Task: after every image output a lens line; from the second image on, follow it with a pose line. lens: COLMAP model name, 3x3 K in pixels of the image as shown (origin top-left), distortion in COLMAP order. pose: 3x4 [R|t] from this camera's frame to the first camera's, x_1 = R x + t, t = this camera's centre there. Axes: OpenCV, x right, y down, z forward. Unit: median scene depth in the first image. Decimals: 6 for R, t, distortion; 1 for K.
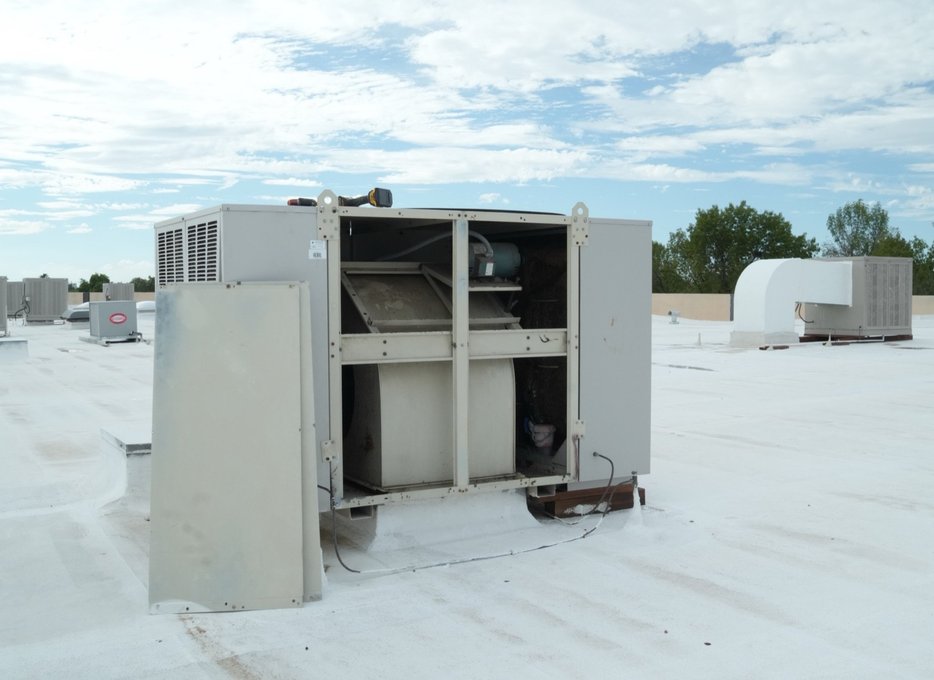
lens RADIAL K [[858.3, 0, 467.0], [0, 858.3, 340.0], [0, 0, 1]] dist [-0.059772, -0.000746]
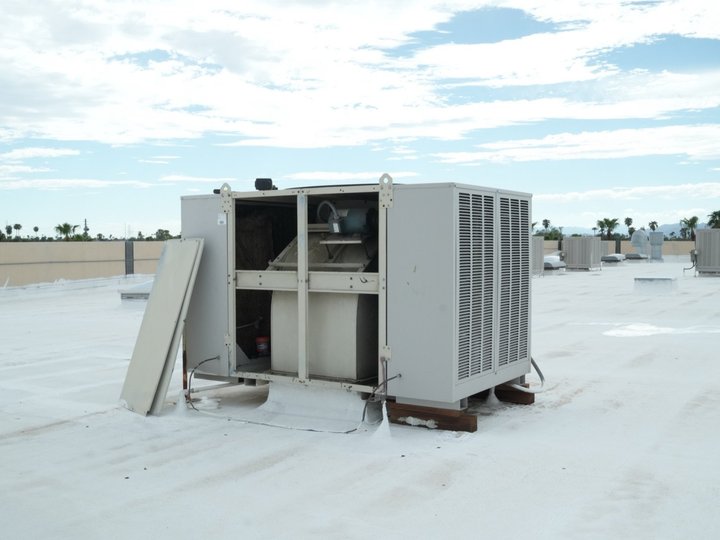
lens RADIAL K [[665.0, 0, 360.0], [0, 665.0, 270.0], [0, 0, 1]] dist [-0.045068, -0.003282]
pose [[0.583438, 0.032939, -0.811489, 0.948558], [-0.043826, 0.998998, 0.009041, -0.026612], [0.810974, 0.030289, 0.584297, 0.416034]]
